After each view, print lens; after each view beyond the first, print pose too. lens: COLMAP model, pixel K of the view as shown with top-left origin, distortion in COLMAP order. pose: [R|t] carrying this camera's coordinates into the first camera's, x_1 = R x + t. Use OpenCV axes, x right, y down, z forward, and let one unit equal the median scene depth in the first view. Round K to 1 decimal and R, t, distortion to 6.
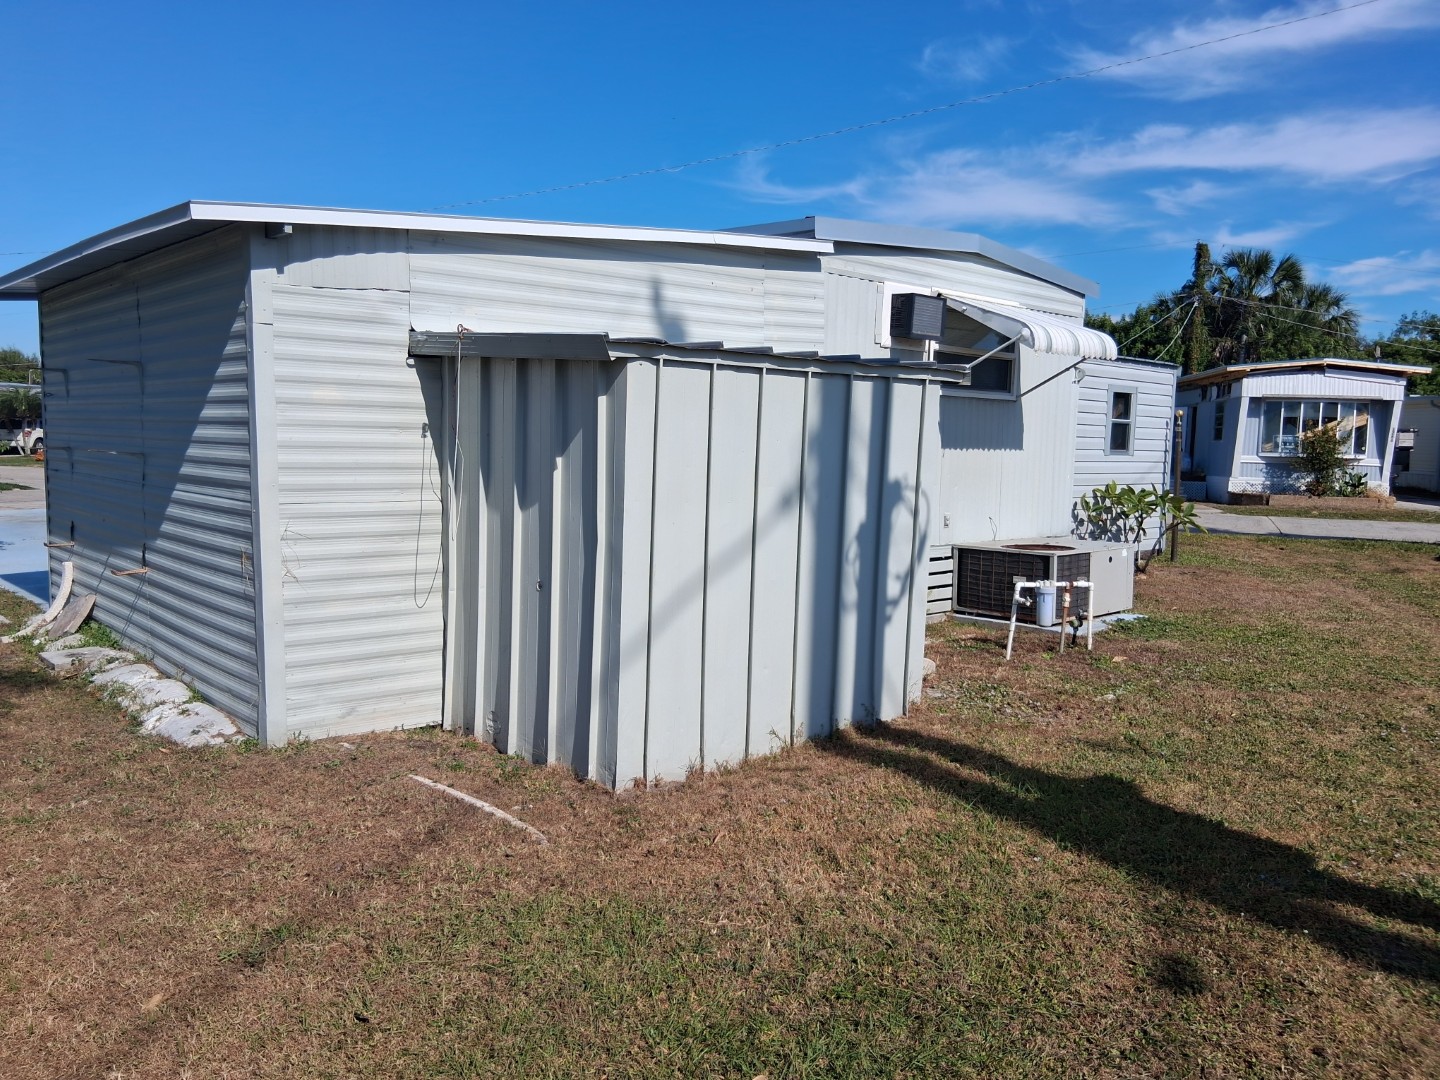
lens RADIAL K [[1084.4, 0, 720.0], [0, 1084.4, 540.0], [0, 0, 1]] dist [0.104952, -0.195393]
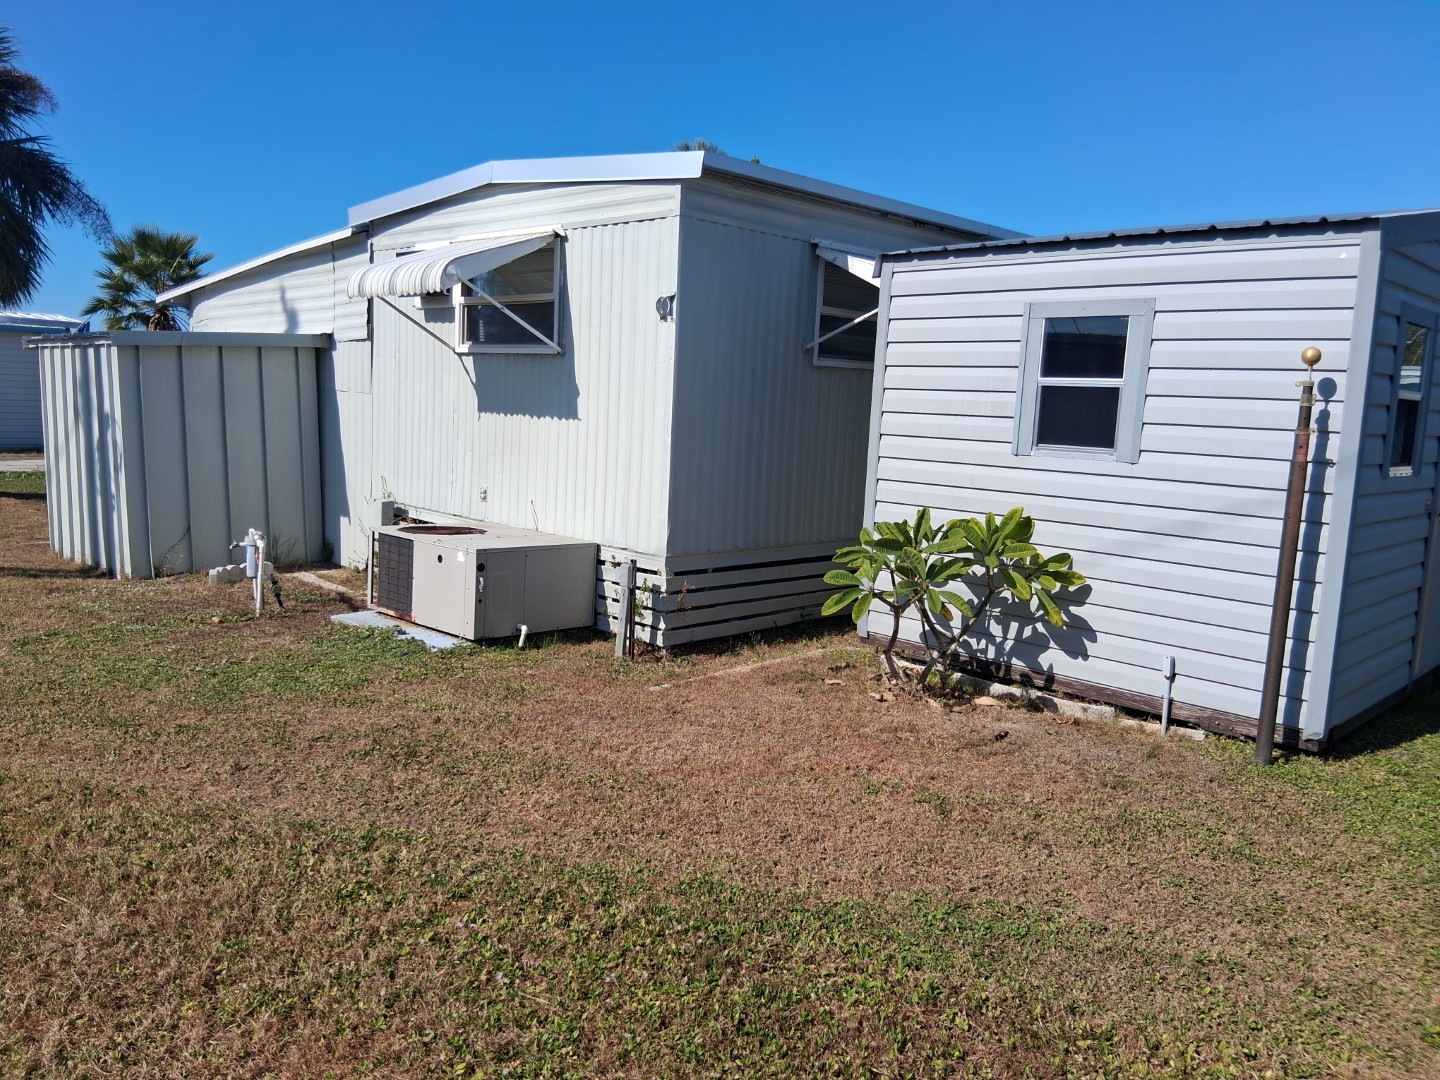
lens RADIAL K [[1084.4, 0, 720.0], [0, 1084.4, 540.0], [0, 0, 1]] dist [0.104952, -0.195393]
pose [[0.040418, 0.112977, -0.992775, 1.092142], [-0.132329, 0.985440, 0.106755, -0.099515], [0.990381, 0.127059, 0.054780, 1.129251]]
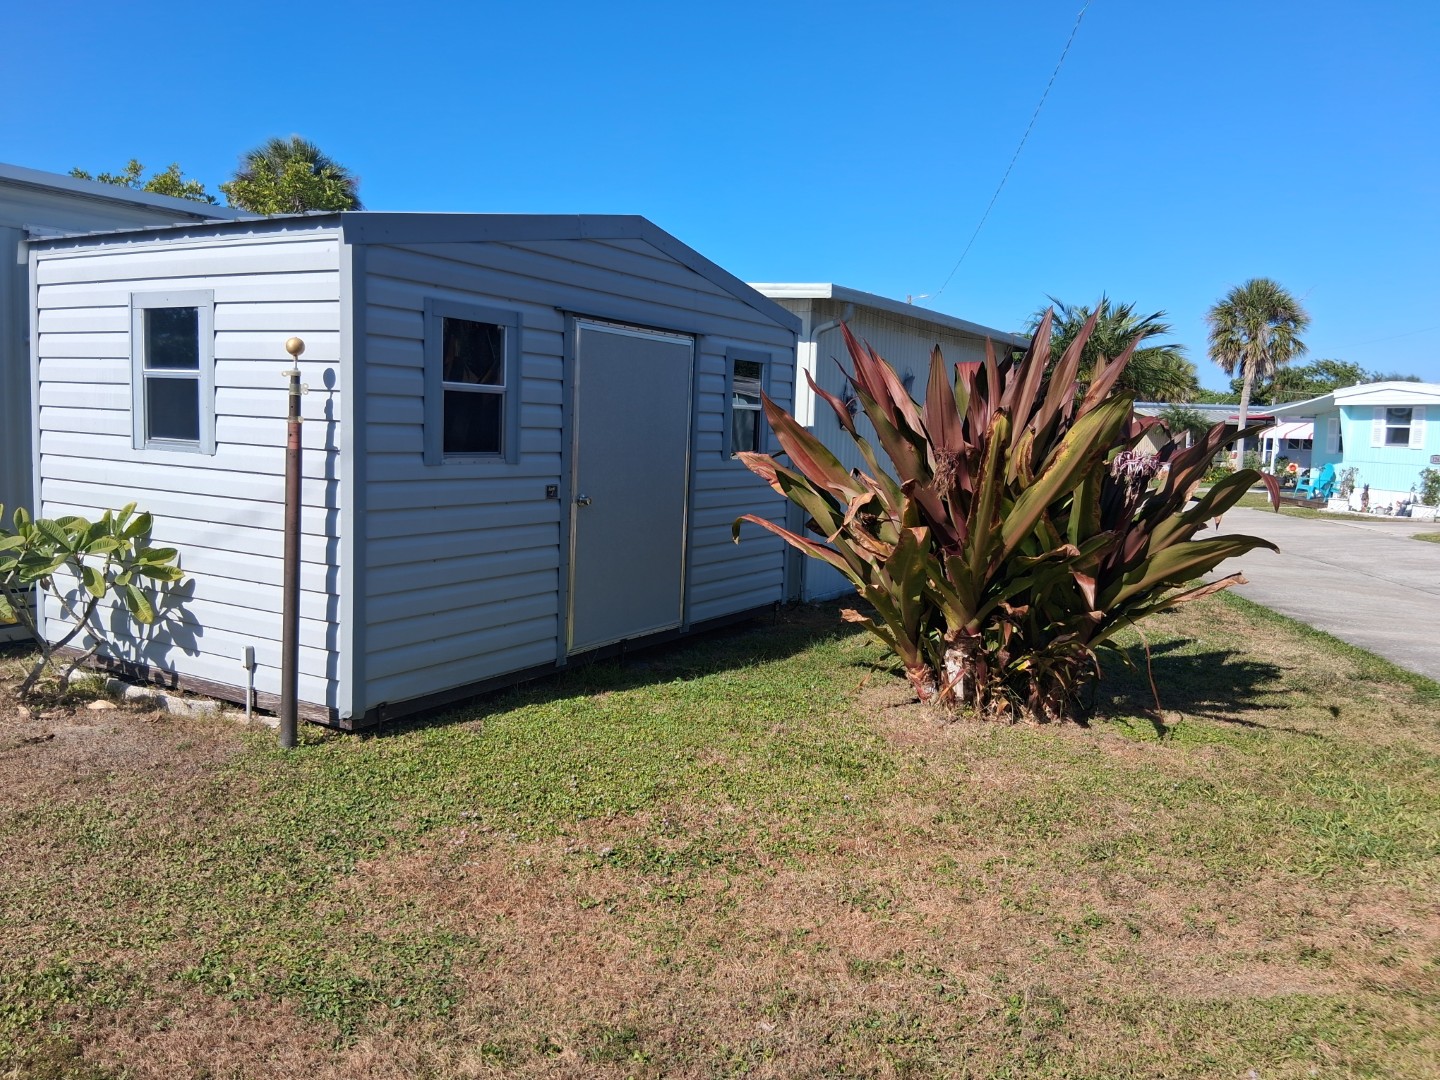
lens RADIAL K [[1084.4, 0, 720.0], [0, 1084.4, 540.0], [0, 0, 1]] dist [0.104952, -0.195393]
pose [[0.299083, 0.092668, -0.949717, 1.154579], [-0.123543, 0.990657, 0.057757, -0.128432], [0.946196, 0.100056, 0.307737, 1.450200]]
